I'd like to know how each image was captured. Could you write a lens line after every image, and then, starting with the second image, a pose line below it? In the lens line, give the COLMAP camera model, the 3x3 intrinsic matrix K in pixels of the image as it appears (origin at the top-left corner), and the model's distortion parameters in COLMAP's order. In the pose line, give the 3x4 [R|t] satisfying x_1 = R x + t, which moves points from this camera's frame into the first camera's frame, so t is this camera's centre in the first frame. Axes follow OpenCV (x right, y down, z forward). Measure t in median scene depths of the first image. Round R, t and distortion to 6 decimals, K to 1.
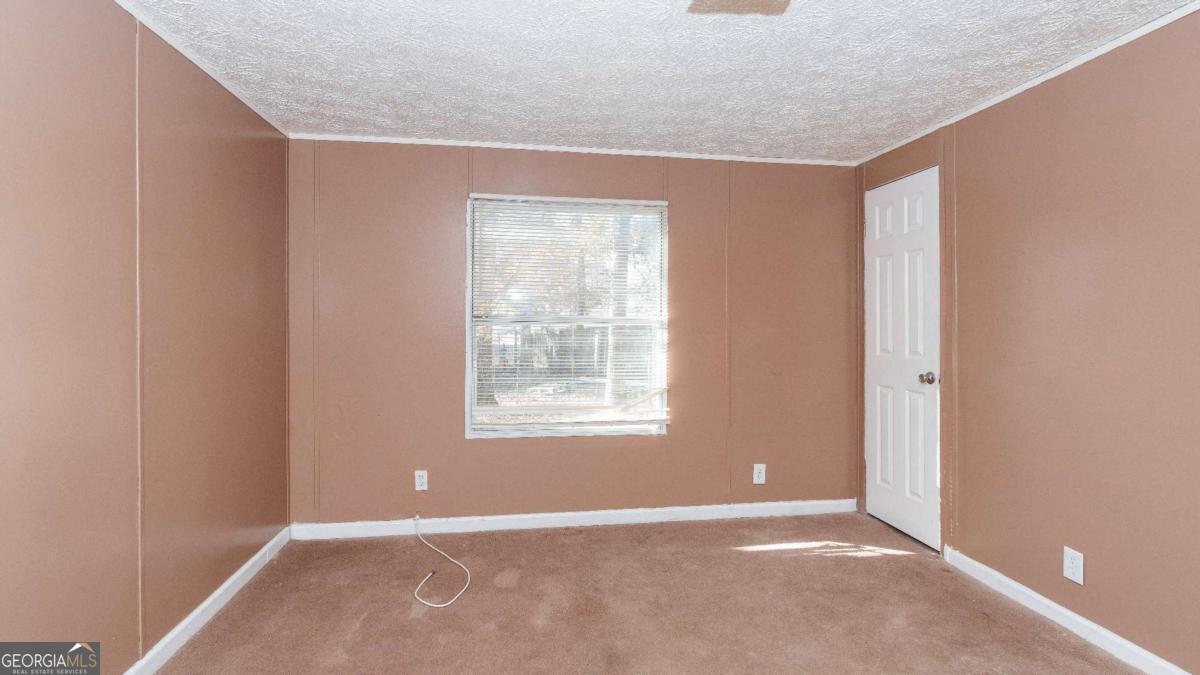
lens RADIAL K [[546.5, 0, 579.9], [0, 546.5, 322.5], [0, 0, 1]] dist [-0.013567, 0.000426]
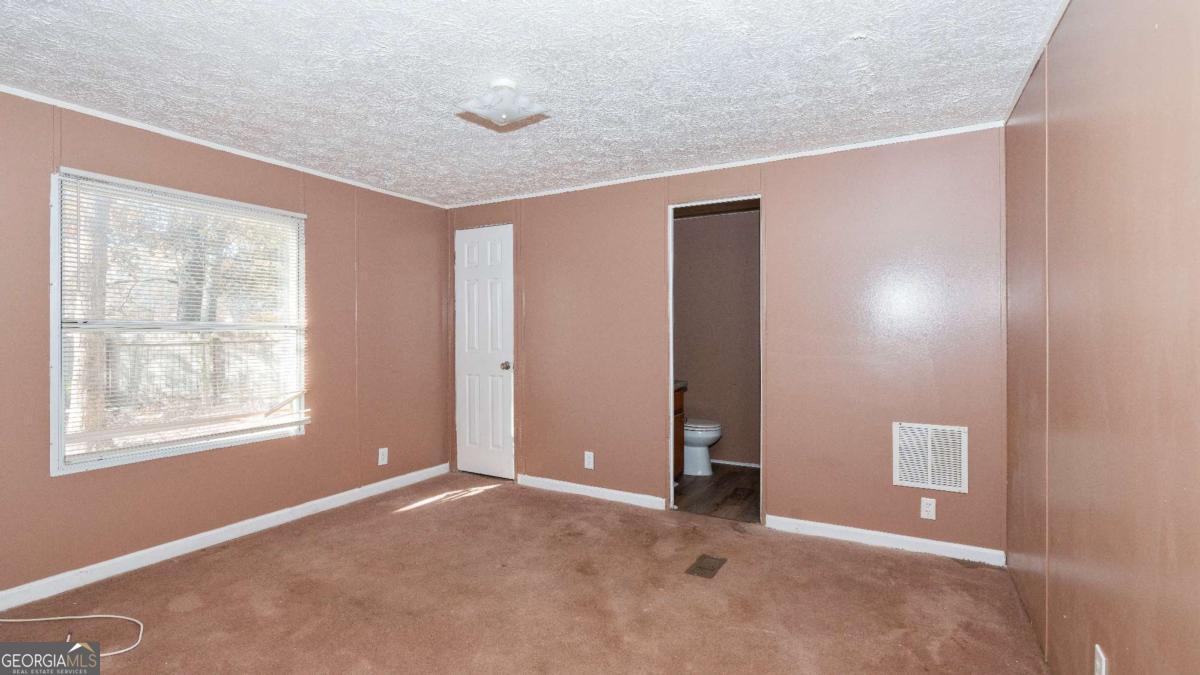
lens RADIAL K [[546.5, 0, 604.7], [0, 546.5, 337.2], [0, 0, 1]] dist [-0.013567, 0.000426]
pose [[0.601700, -0.014323, 0.798594, -0.358481], [0.002208, 0.999865, 0.016270, 0.000668], [-0.798719, -0.008026, 0.601650, -0.106337]]
